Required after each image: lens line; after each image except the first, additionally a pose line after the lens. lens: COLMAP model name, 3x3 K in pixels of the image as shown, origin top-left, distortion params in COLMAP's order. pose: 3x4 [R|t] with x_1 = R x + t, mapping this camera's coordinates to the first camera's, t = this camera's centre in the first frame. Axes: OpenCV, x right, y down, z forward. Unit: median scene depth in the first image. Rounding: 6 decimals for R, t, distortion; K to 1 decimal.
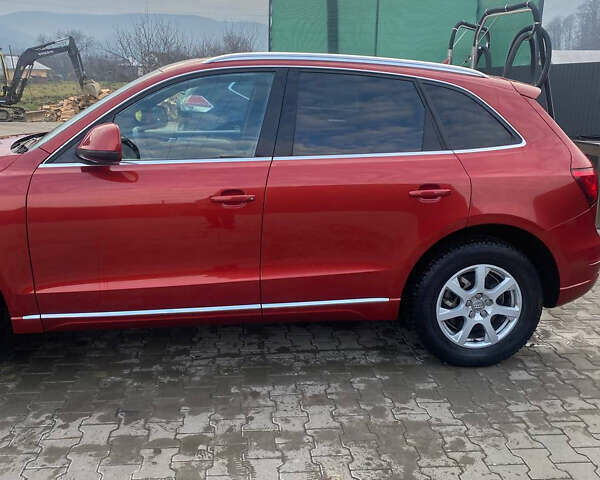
lens RADIAL K [[612.6, 0, 322.1], [0, 612.6, 246.0], [0, 0, 1]] dist [0.018987, 0.000000]
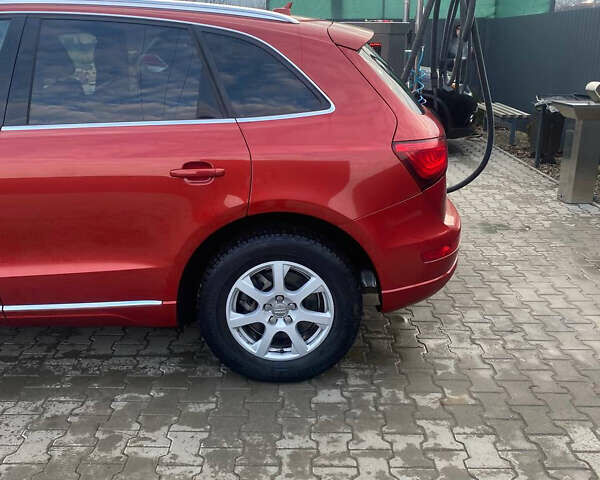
lens RADIAL K [[590.7, 0, 315.4], [0, 590.7, 258.5], [0, 0, 1]] dist [0.043013, 0.000000]
pose [[0.991985, 0.015327, -0.125422, 0.411796], [-0.006182, 0.997314, 0.072986, -0.030867], [0.126203, -0.071626, 0.989415, 0.236549]]
